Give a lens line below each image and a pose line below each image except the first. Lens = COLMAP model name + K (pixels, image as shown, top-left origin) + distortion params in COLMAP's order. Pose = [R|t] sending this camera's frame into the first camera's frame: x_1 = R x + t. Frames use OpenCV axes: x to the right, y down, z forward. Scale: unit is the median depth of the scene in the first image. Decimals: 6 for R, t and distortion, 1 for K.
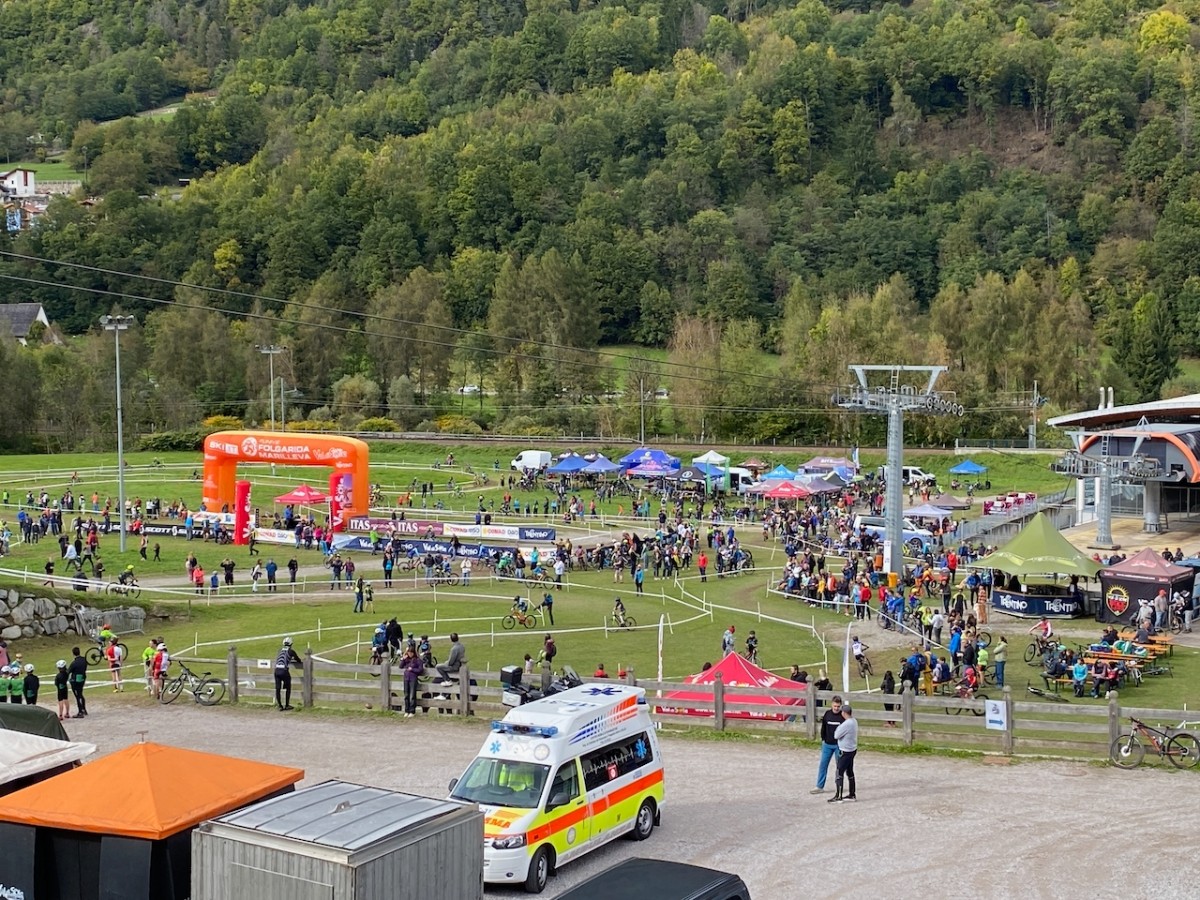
lens RADIAL K [[1681.1, 0, 600.0], [0, 1681.1, 450.0], [0, 0, 1]] dist [0.008793, 0.015066]
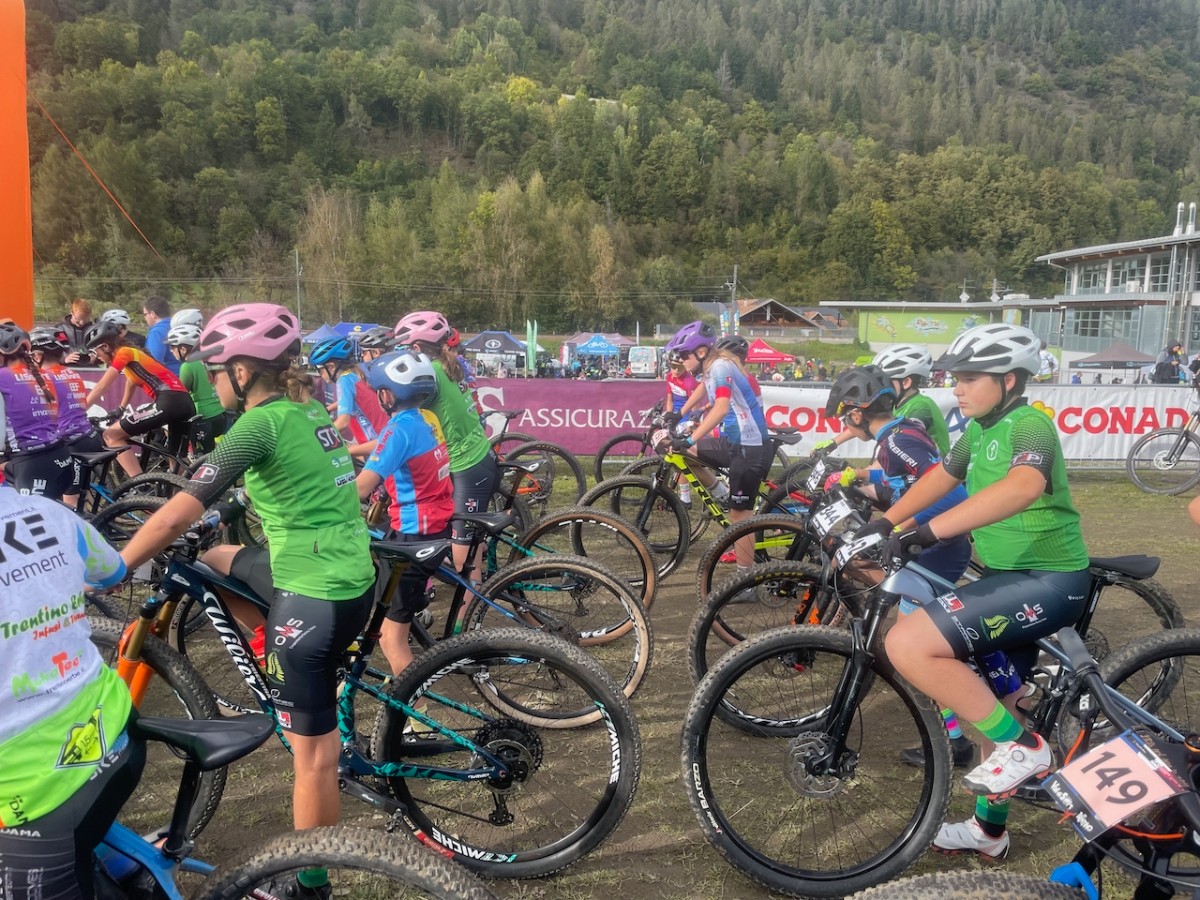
lens RADIAL K [[902.5, 0, 602.6], [0, 902.5, 439.3], [0, 0, 1]] dist [0.068488, -0.097330]
pose [[0.854929, -0.039625, 0.517229, -0.039848], [0.007483, 0.997917, 0.064081, 0.011437], [-0.518691, -0.050914, 0.853444, 0.263127]]
